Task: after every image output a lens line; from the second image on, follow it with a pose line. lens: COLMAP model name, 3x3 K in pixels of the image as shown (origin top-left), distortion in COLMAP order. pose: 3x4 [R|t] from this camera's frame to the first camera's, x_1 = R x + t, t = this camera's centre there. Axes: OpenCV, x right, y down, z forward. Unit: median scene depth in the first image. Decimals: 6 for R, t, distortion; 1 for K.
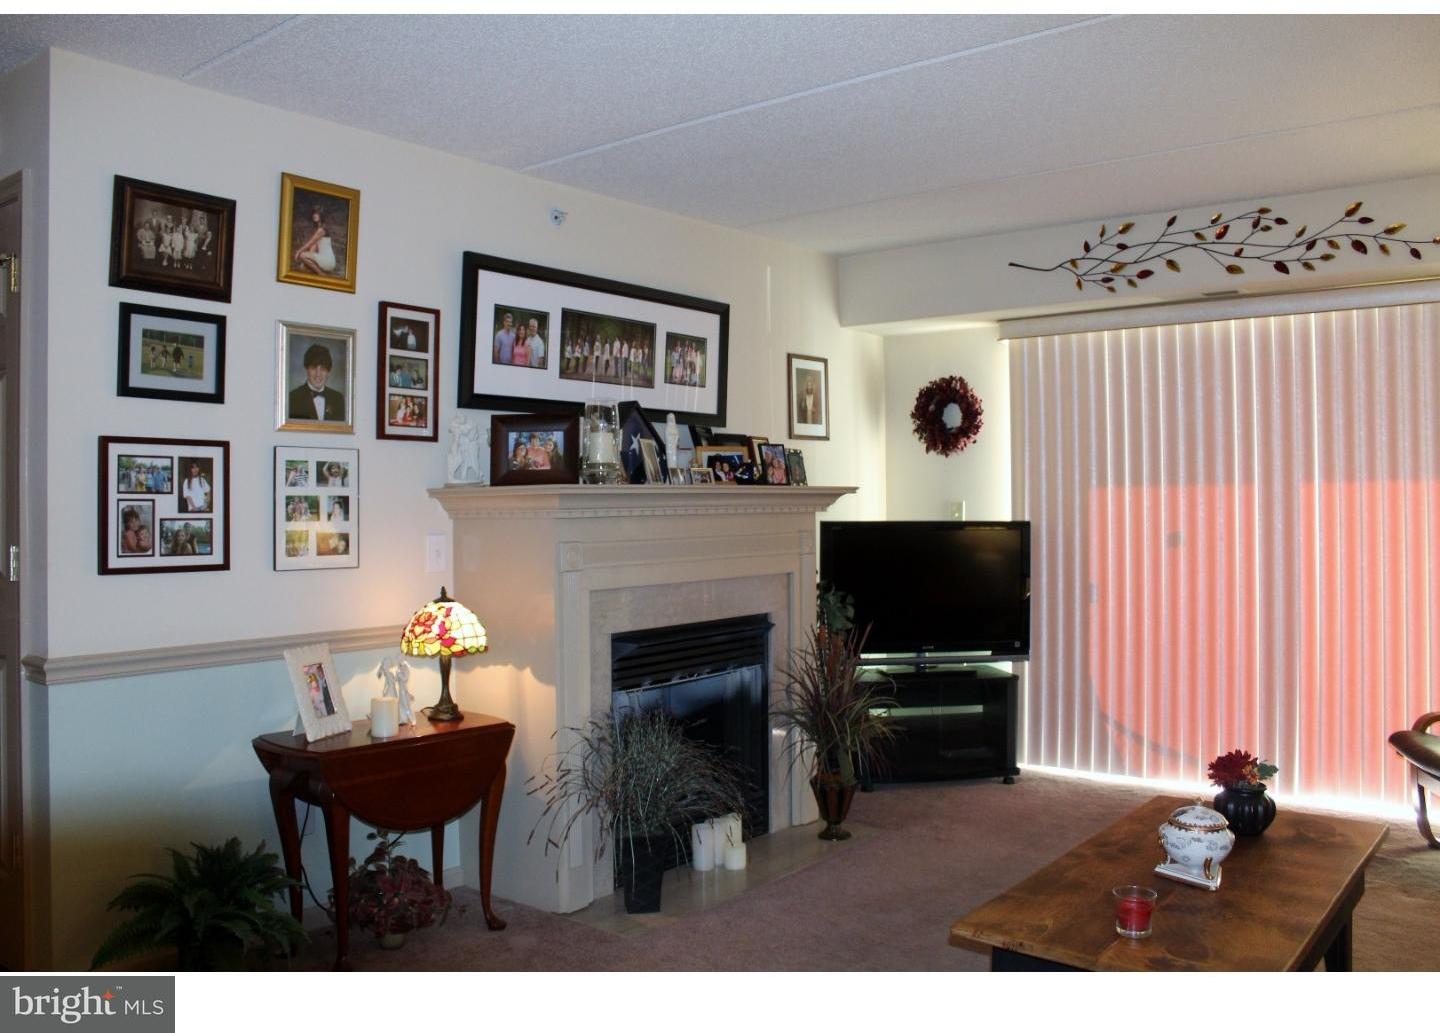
lens RADIAL K [[1194.3, 0, 719.9], [0, 1194.3, 493.9], [0, 0, 1]] dist [-0.164315, 0.152680]
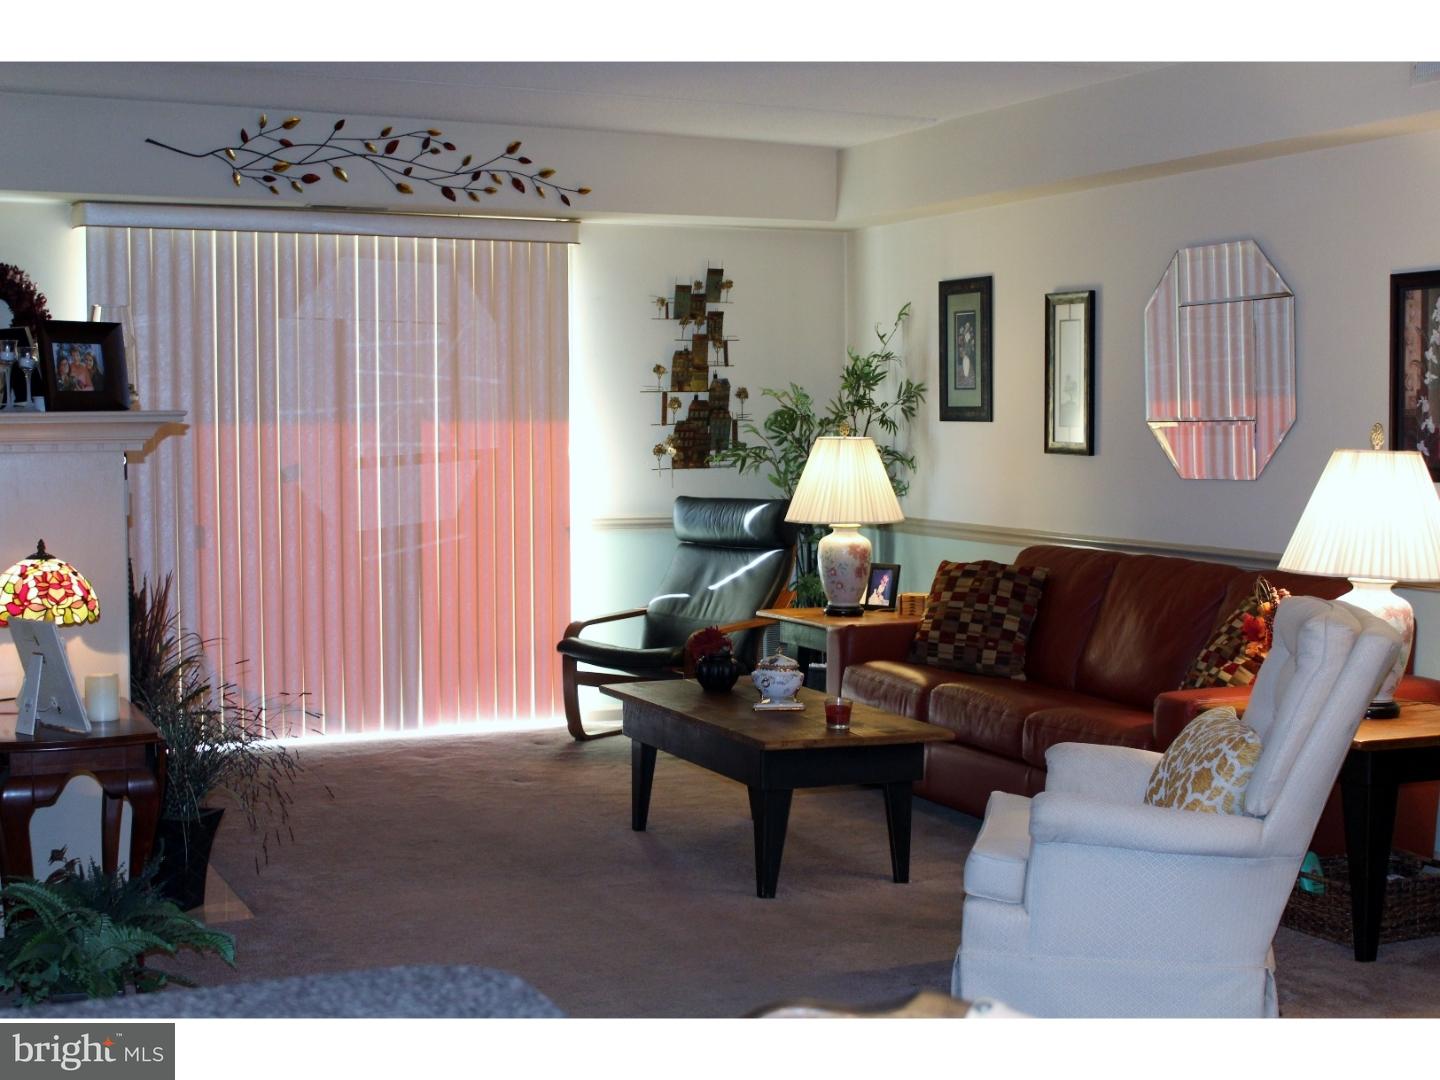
lens RADIAL K [[2018.8, 0, 720.0], [0, 2018.8, 540.0], [0, 0, 1]] dist [-0.009204, 0.057377]
pose [[0.456916, -0.049214, 0.888147, -0.930910], [-0.006563, 0.998255, 0.058692, -0.002153], [-0.889486, -0.032646, 0.455796, -0.008291]]
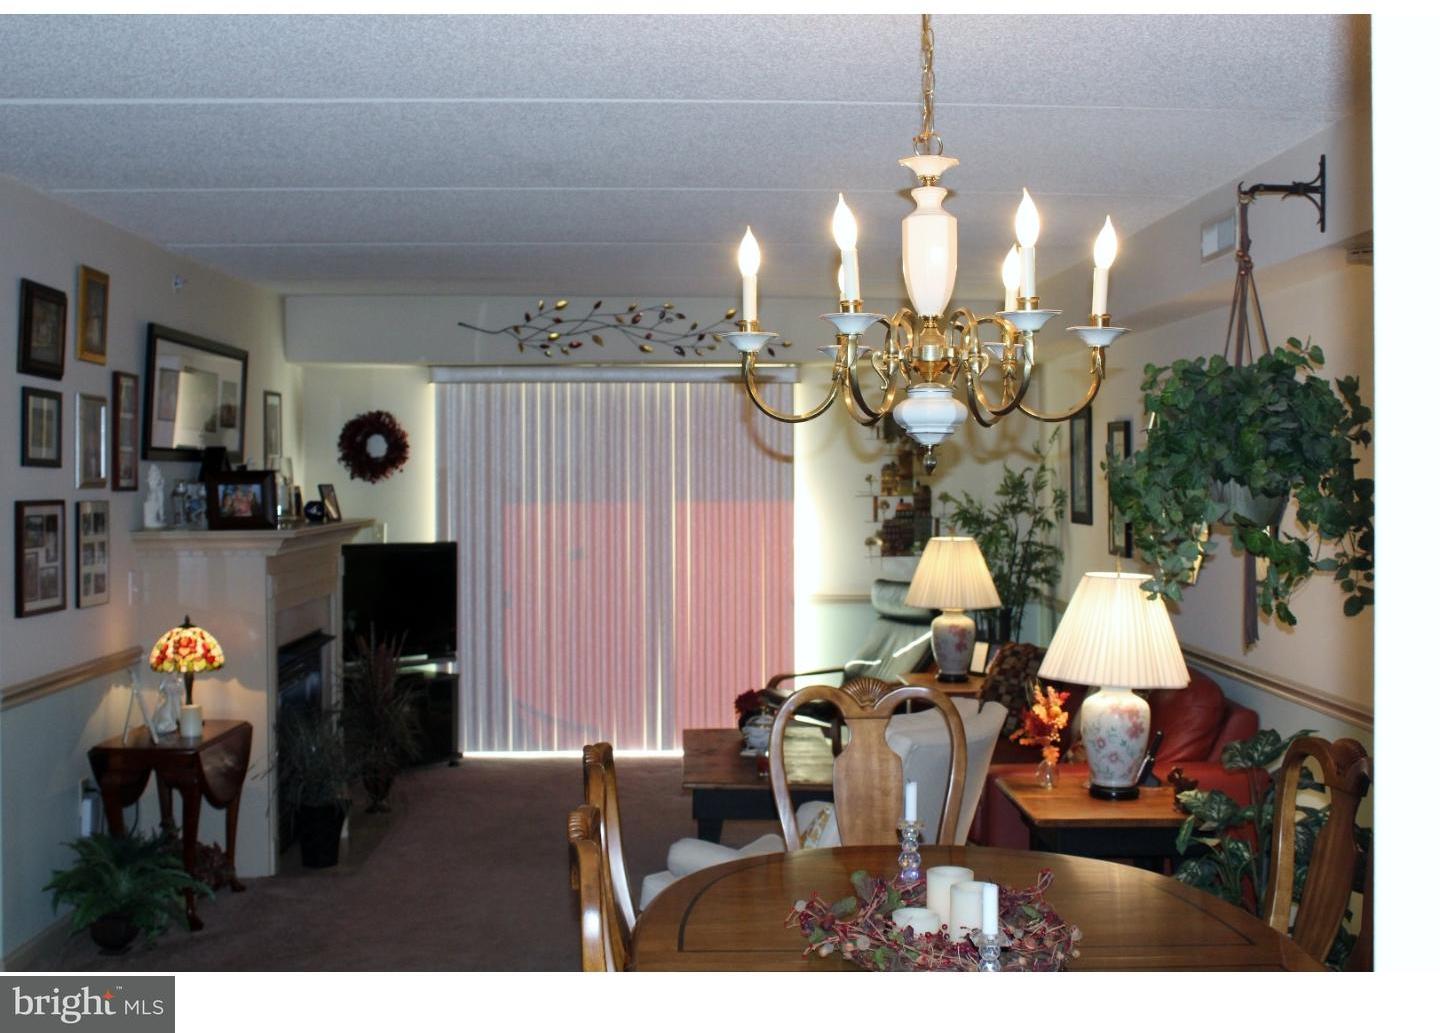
lens RADIAL K [[1674.0, 0, 720.0], [0, 1674.0, 516.5], [0, 0, 1]] dist [-0.018638, 0.006415]
pose [[0.767107, -0.010172, 0.641438, -0.694904], [-0.008460, 0.999627, 0.025970, -0.054330], [-0.641463, -0.025348, 0.766735, -0.498598]]
